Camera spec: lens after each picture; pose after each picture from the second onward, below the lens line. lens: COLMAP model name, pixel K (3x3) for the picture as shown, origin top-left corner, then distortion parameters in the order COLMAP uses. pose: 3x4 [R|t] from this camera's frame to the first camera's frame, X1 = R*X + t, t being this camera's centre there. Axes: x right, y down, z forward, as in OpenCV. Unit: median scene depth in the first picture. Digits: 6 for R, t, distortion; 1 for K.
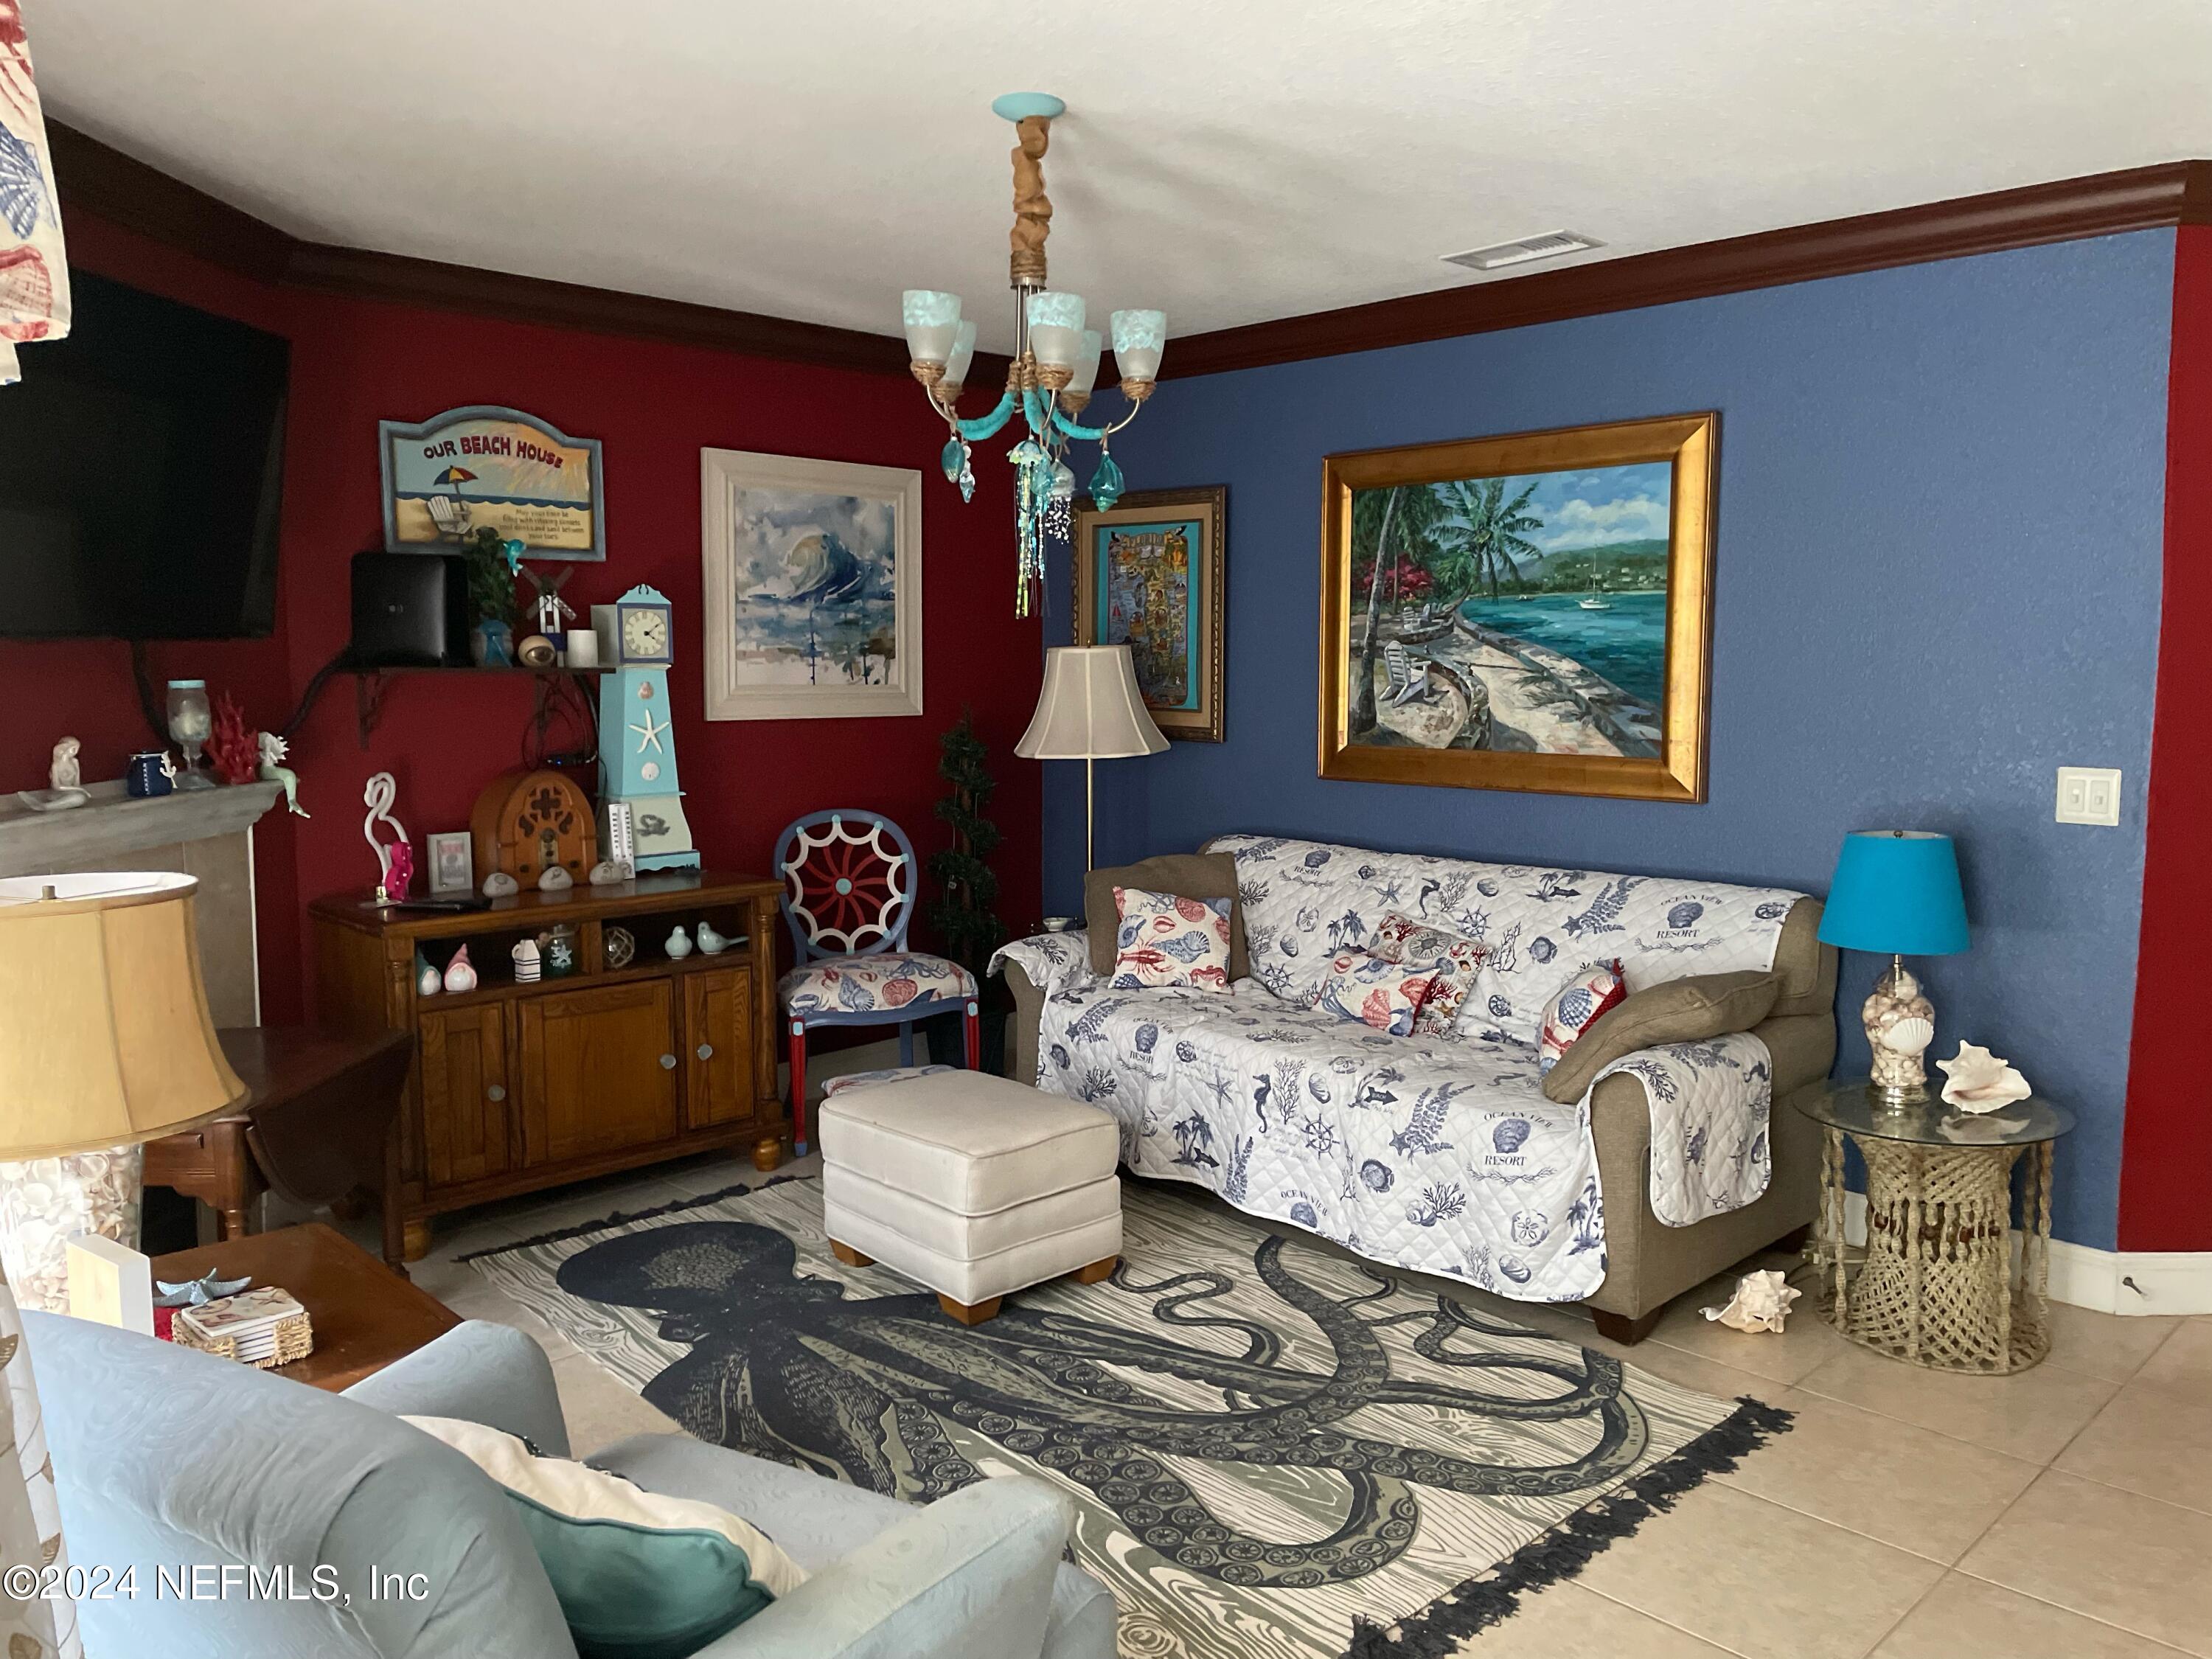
lens RADIAL K [[1667.9, 0, 1120.0], [0, 1667.9, 832.3], [0, 0, 1]] dist [0.059701, -0.076664]
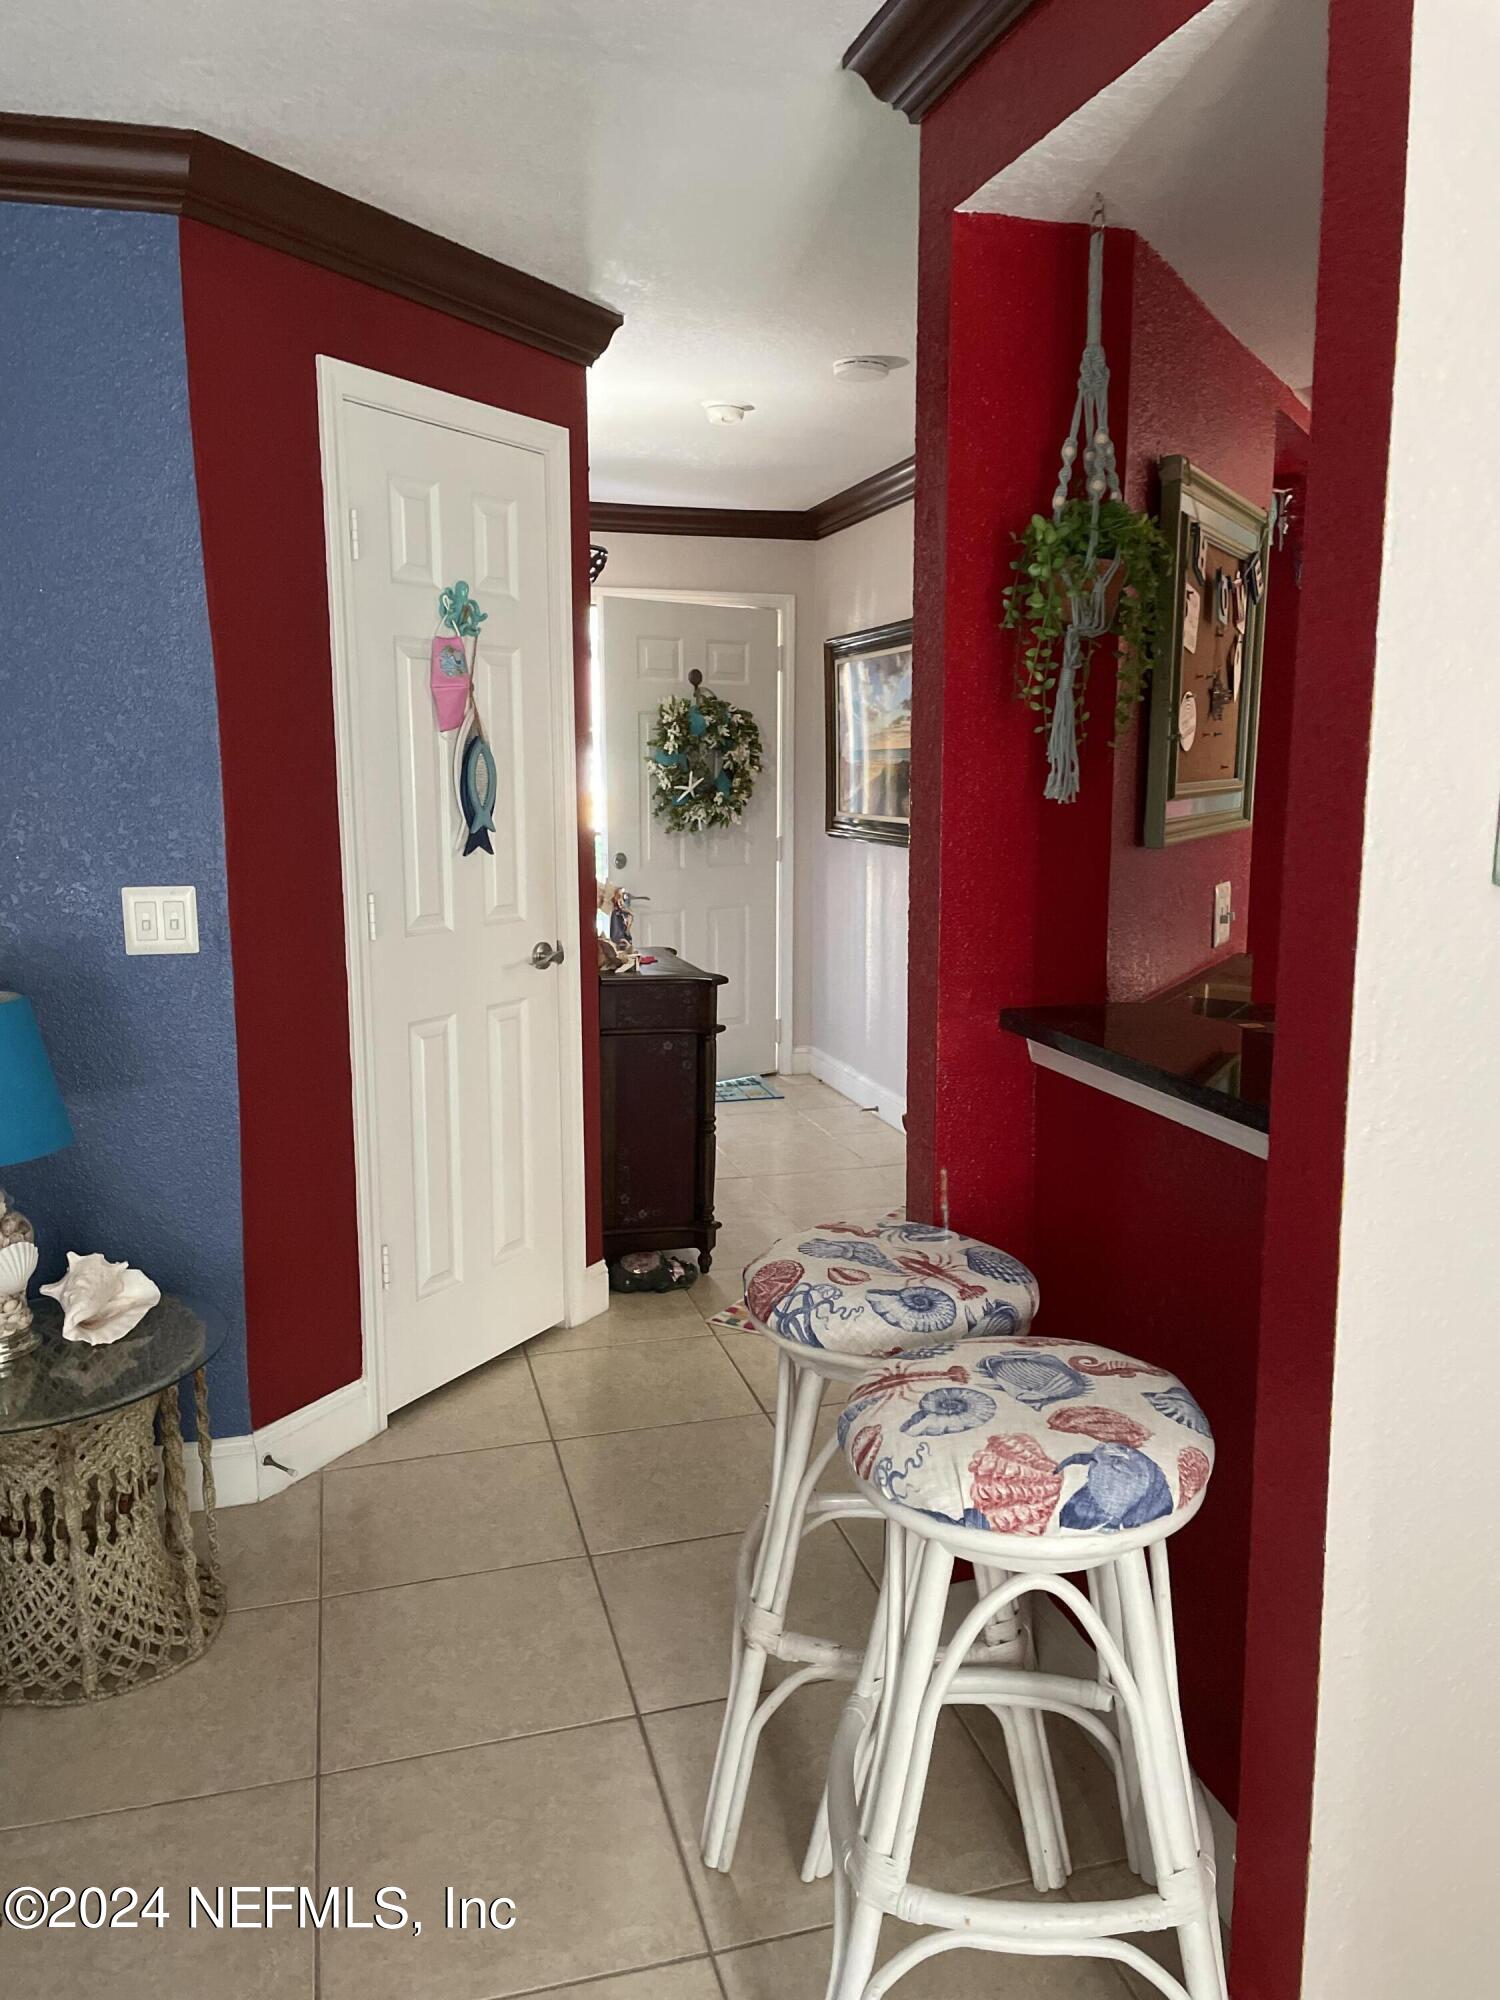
lens RADIAL K [[1508.0, 0, 754.6], [0, 1508.0, 984.4], [0, 0, 1]] dist [0.059701, -0.076664]
pose [[0.481150, -0.139569, 0.865457, 0.068153], [0.100314, 0.989526, 0.103807, -0.038981], [-0.870880, 0.036871, 0.490111, 0.392251]]
